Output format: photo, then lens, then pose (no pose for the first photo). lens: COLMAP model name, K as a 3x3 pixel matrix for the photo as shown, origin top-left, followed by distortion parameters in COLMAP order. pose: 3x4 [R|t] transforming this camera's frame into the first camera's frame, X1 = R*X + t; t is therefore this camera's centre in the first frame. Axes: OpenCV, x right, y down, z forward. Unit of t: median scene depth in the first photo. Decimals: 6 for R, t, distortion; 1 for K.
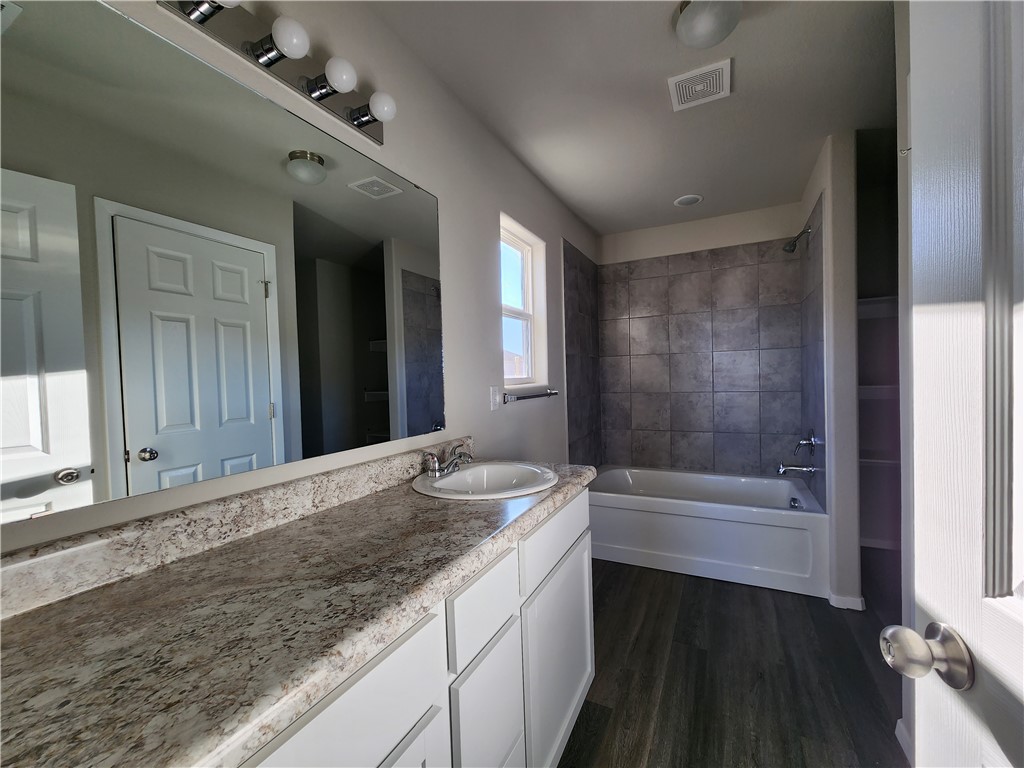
lens RADIAL K [[422.4, 0, 512.7], [0, 422.4, 385.6], [0, 0, 1]] dist [-0.000281, -0.000264]
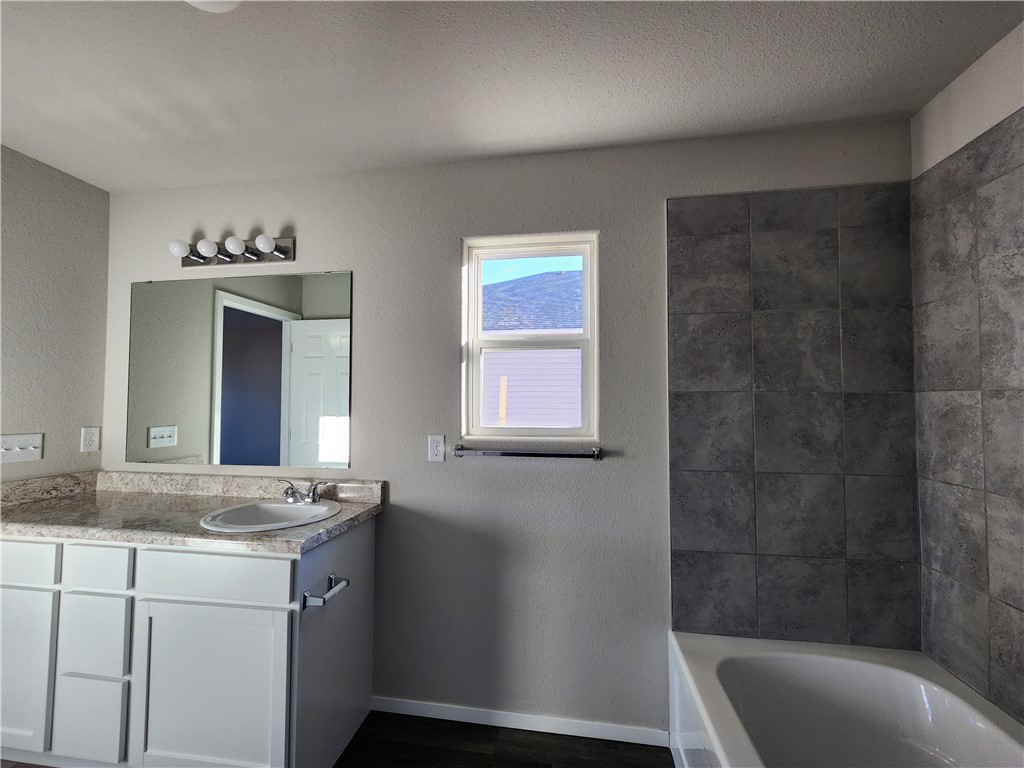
lens RADIAL K [[422.4, 0, 511.9], [0, 422.4, 384.9], [0, 0, 1]] dist [-0.000281, -0.000264]
pose [[0.303280, -0.010143, -0.952848, 0.688290], [-0.032706, 0.999243, -0.021047, -0.073572], [0.952340, 0.037547, 0.302719, 0.683433]]
